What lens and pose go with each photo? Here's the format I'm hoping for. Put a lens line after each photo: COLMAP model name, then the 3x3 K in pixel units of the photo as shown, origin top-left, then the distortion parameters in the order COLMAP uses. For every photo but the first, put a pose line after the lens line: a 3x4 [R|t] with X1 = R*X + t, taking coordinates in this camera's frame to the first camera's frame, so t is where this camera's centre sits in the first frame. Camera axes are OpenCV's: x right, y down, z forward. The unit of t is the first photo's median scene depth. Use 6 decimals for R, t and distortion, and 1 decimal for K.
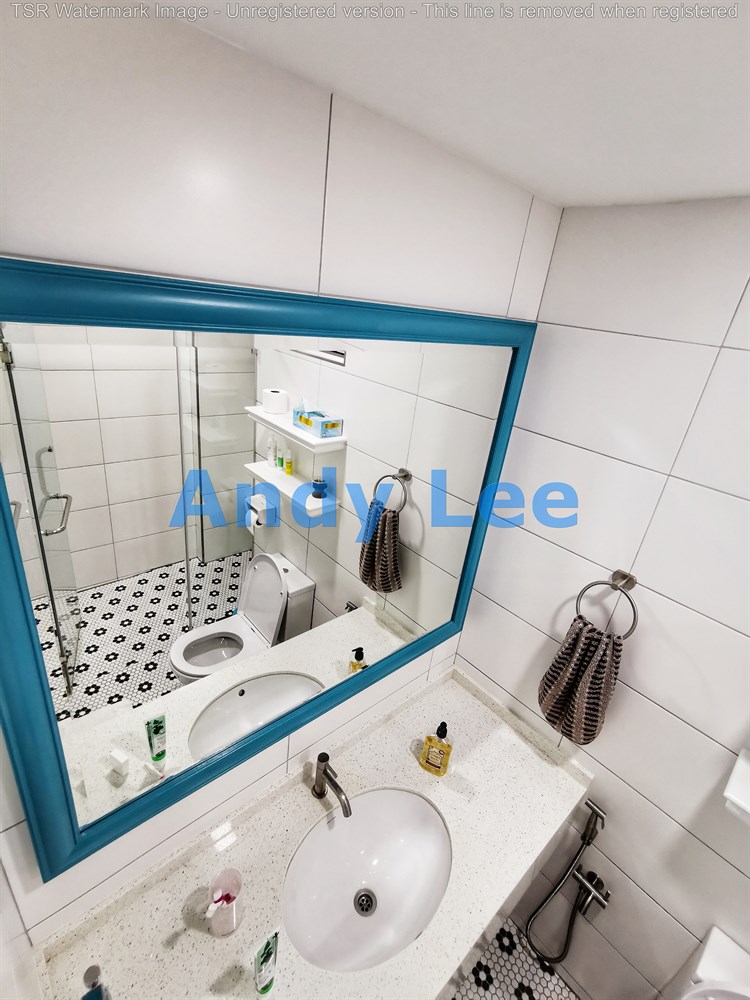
lens RADIAL K [[461.9, 0, 374.9], [0, 461.9, 497.9], [0, 0, 1]] dist [0.004267, 0.000493]
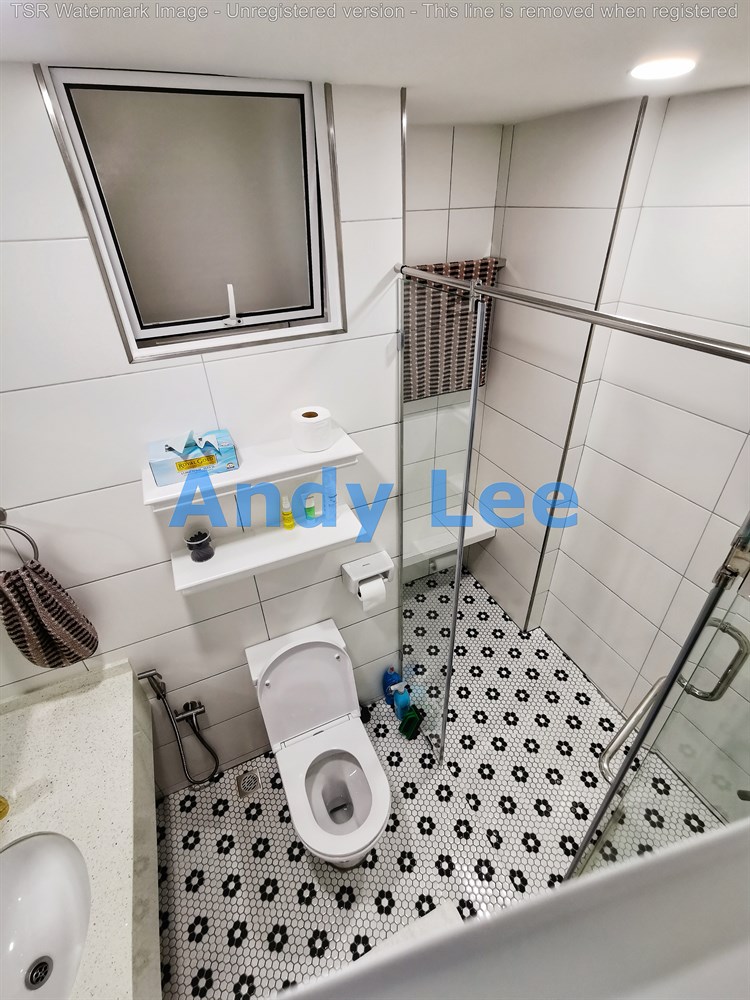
lens RADIAL K [[461.9, 0, 374.3], [0, 461.9, 501.6], [0, 0, 1]] dist [0.004267, 0.000493]
pose [[0.298651, -0.640350, 0.707643, 0.114650], [0.448127, 0.748750, 0.488422, 0.042304], [-0.842609, 0.171246, 0.510574, -0.155470]]
